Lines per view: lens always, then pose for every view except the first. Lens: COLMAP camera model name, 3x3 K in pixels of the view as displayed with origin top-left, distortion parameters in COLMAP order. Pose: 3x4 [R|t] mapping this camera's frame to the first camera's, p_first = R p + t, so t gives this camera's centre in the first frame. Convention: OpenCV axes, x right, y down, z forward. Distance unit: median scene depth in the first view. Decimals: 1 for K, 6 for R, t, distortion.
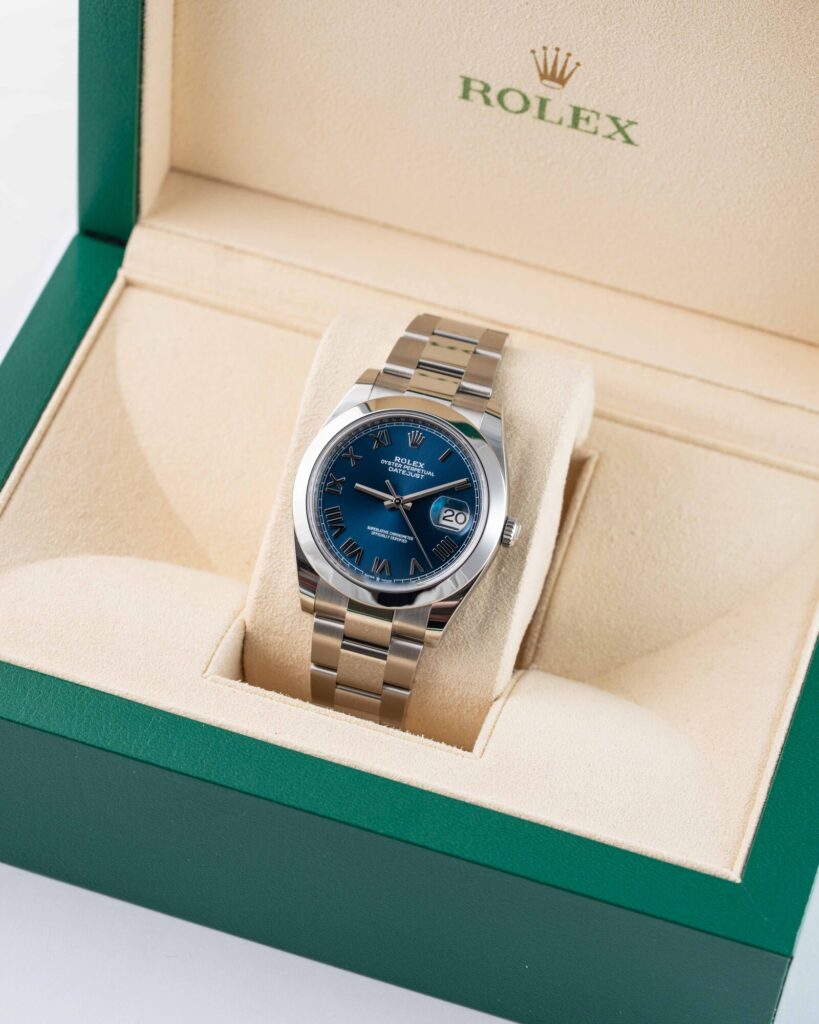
lens RADIAL K [[4655.2, 0, 409.5], [0, 4655.2, 512.0], [0, 0, 1]] dist [-0.172190, -8.780064]
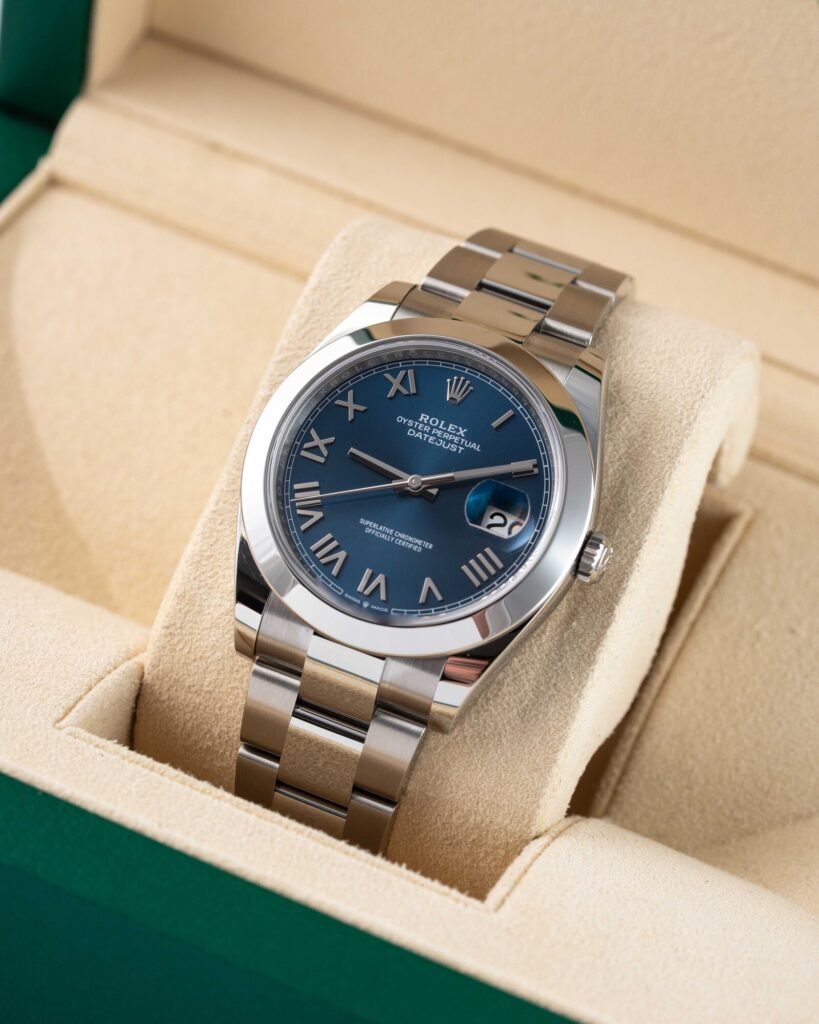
lens RADIAL K [[4655.2, 0, 409.5], [0, 4655.2, 512.0], [0, 0, 1]] dist [-0.172190, -8.780064]
pose [[0.990985, 0.124200, -0.050225, 0.027275], [-0.131177, 0.975714, -0.175428, 0.106334], [0.027217, 0.180435, 0.983210, 0.401094]]
